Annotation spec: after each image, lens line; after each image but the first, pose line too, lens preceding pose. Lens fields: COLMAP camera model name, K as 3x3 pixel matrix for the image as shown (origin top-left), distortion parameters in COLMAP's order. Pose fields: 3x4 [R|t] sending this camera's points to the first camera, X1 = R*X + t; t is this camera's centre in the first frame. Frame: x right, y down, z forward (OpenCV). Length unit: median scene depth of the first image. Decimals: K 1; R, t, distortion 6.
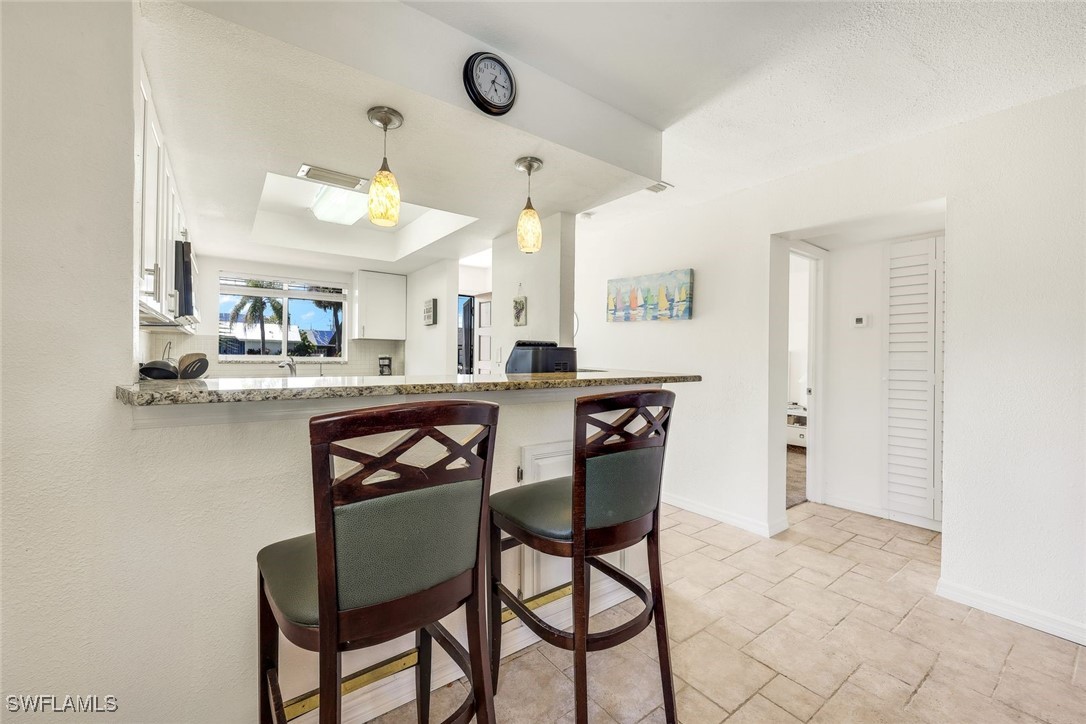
lens RADIAL K [[435.2, 0, 535.4], [0, 435.2, 358.9], [0, 0, 1]] dist [-0.001090, 0.000398]
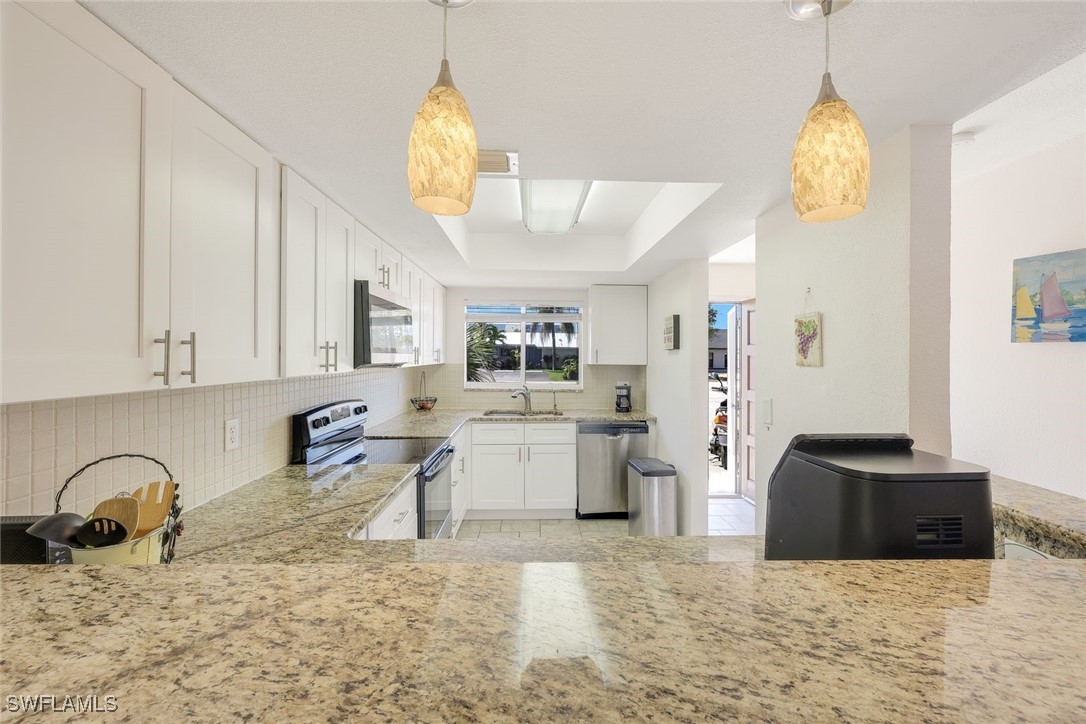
lens RADIAL K [[430.5, 0, 555.7], [0, 430.5, 354.5], [0, 0, 1]] dist [-0.000424, 0.000041]
pose [[0.837468, -0.008392, -0.546422, -0.005301], [0.002161, 0.999925, -0.012046, -0.069687], [0.546482, 0.008907, 0.837423, 0.311960]]
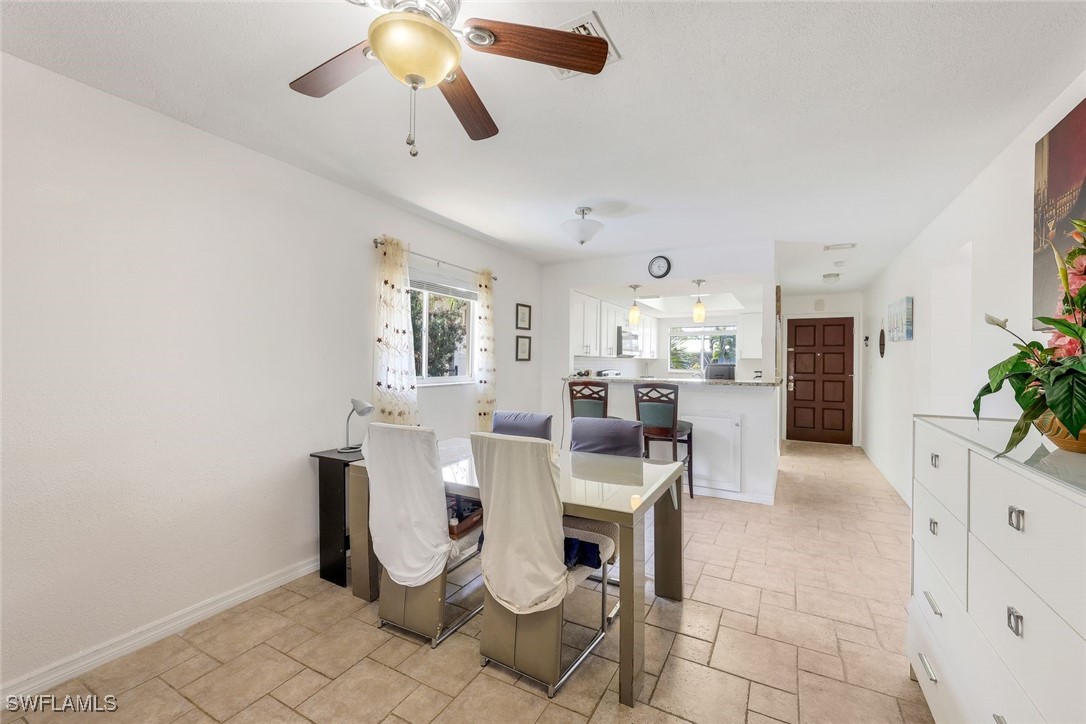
lens RADIAL K [[446.9, 0, 555.0], [0, 446.9, 360.8], [0, 0, 1]] dist [0.000027, 0.000083]
pose [[0.430978, -0.010532, -0.902301, 0.938415], [-0.007375, 0.999857, -0.015194, -0.010458], [0.902332, 0.013203, 0.430839, -0.333110]]
